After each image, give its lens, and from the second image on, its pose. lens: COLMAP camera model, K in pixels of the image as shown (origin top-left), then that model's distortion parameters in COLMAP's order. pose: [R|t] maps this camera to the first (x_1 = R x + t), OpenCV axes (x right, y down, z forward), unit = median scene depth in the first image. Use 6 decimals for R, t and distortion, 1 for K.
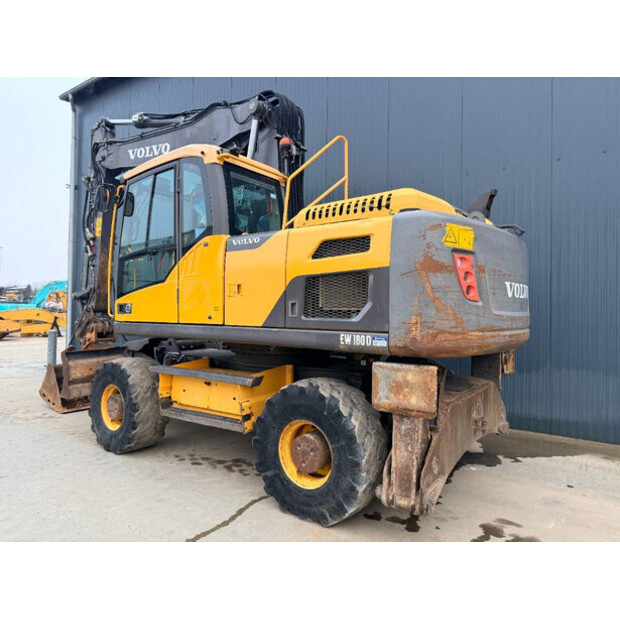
lens RADIAL K [[439.2, 0, 310.0], [0, 439.2, 310.0], [0, 0, 1]] dist [0.024968, -0.002484]
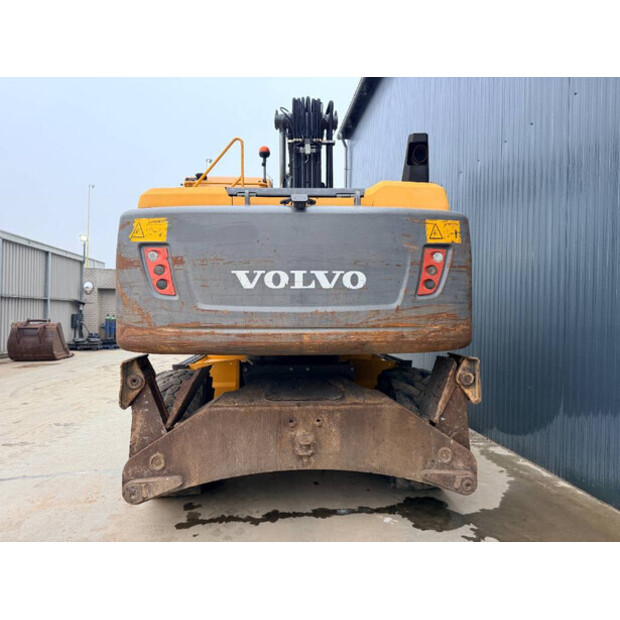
lens RADIAL K [[439.2, 0, 310.0], [0, 439.2, 310.0], [0, 0, 1]] dist [0.024968, -0.002484]
pose [[0.640359, -0.007789, -0.768036, 1.269665], [0.000209, 0.999950, -0.009967, 0.020444], [0.768075, 0.006221, 0.640329, 0.623427]]
